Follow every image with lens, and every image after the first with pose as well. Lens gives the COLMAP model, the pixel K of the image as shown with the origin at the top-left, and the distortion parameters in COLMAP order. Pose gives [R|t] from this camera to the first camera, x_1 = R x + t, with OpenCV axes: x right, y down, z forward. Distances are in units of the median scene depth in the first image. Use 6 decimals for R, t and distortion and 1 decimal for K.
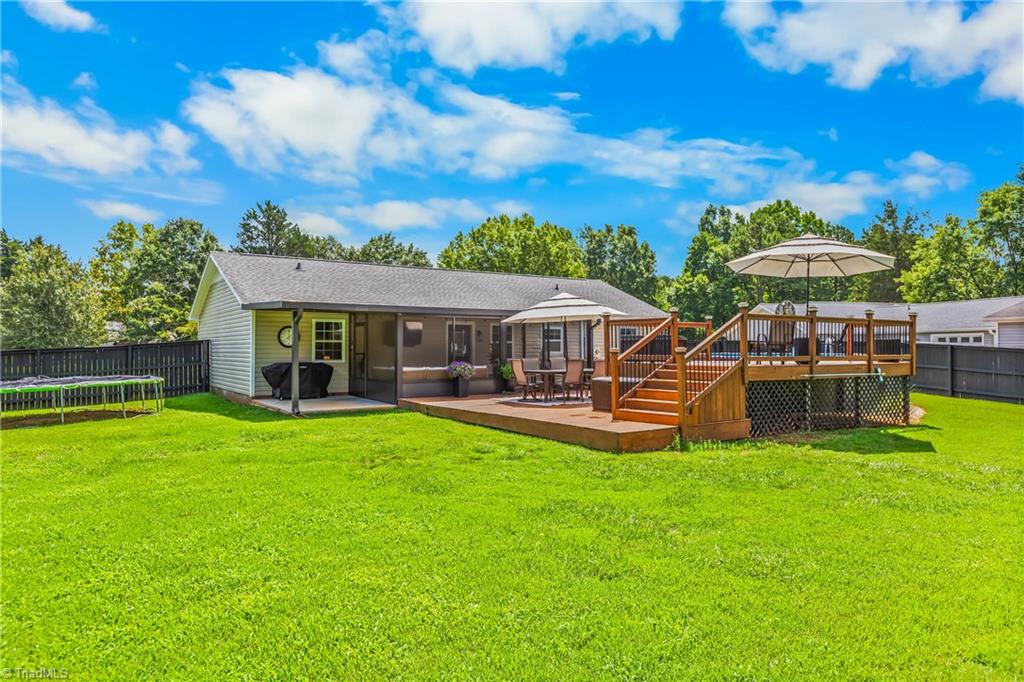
lens RADIAL K [[646.4, 0, 512.0], [0, 646.4, 341.0], [0, 0, 1]] dist [-0.005661, -0.000647]
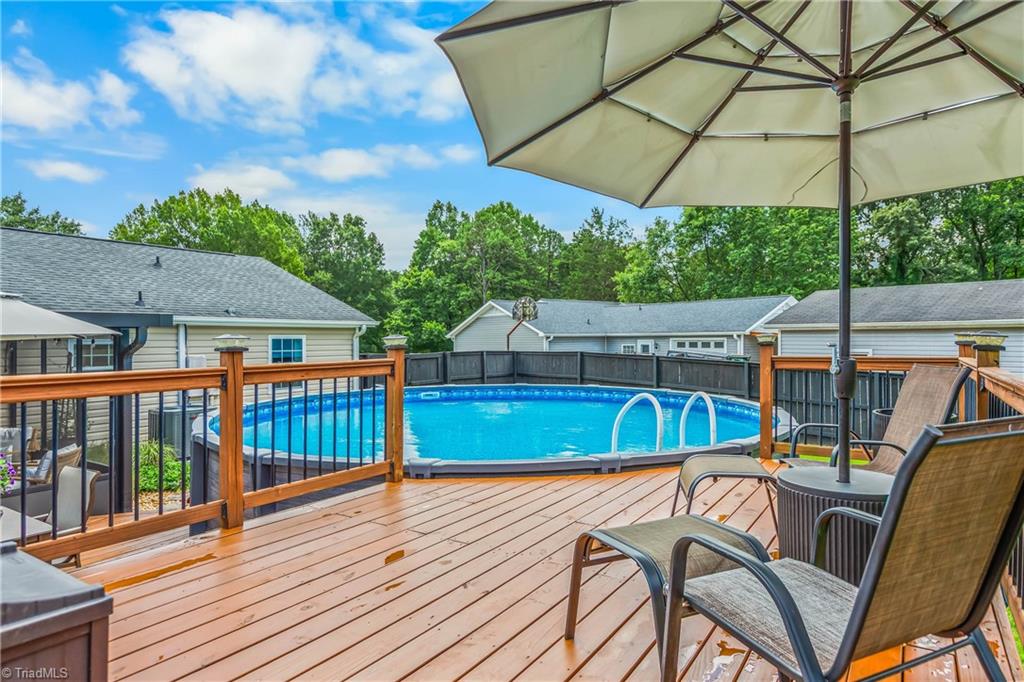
lens RADIAL K [[613.7, 0, 512.0], [0, 613.7, 341.0], [0, 0, 1]] dist [-0.001453, 0.000182]
pose [[0.915155, -0.006274, 0.403054, 0.033413], [0.001375, 0.999922, 0.012443, -0.005429], [-0.403100, -0.010833, 0.915092, 0.097313]]
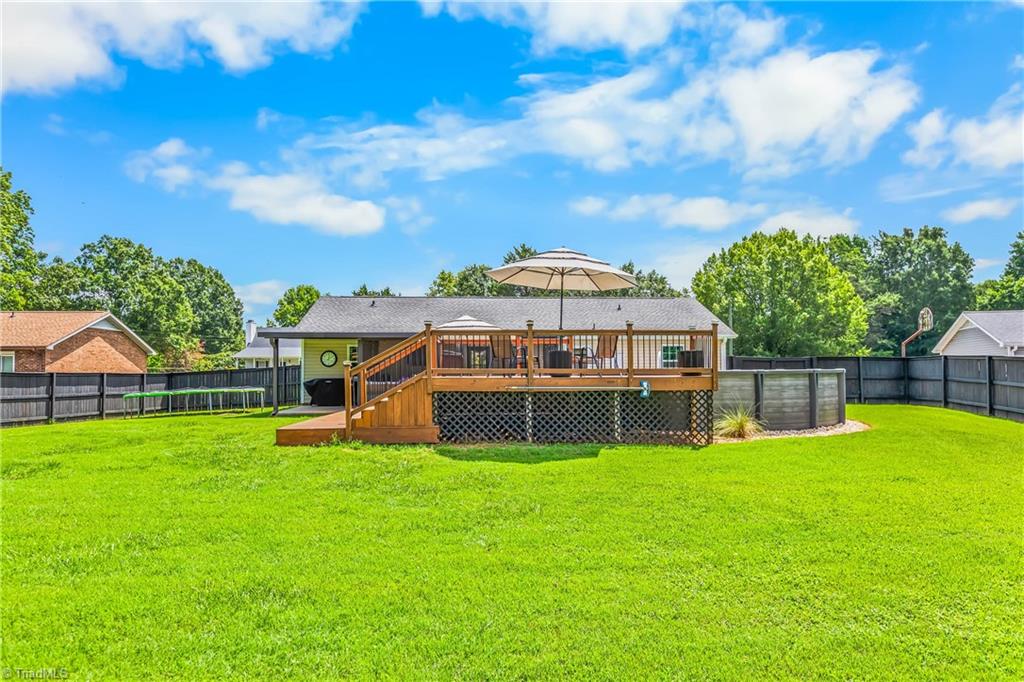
lens RADIAL K [[613.7, 0, 512.0], [0, 613.7, 341.0], [0, 0, 1]] dist [-0.001453, 0.000182]
pose [[0.876870, -0.028187, -0.479901, 0.098041], [0.009888, 0.999126, -0.040616, 0.002061], [0.480627, 0.030870, 0.876382, 0.014779]]
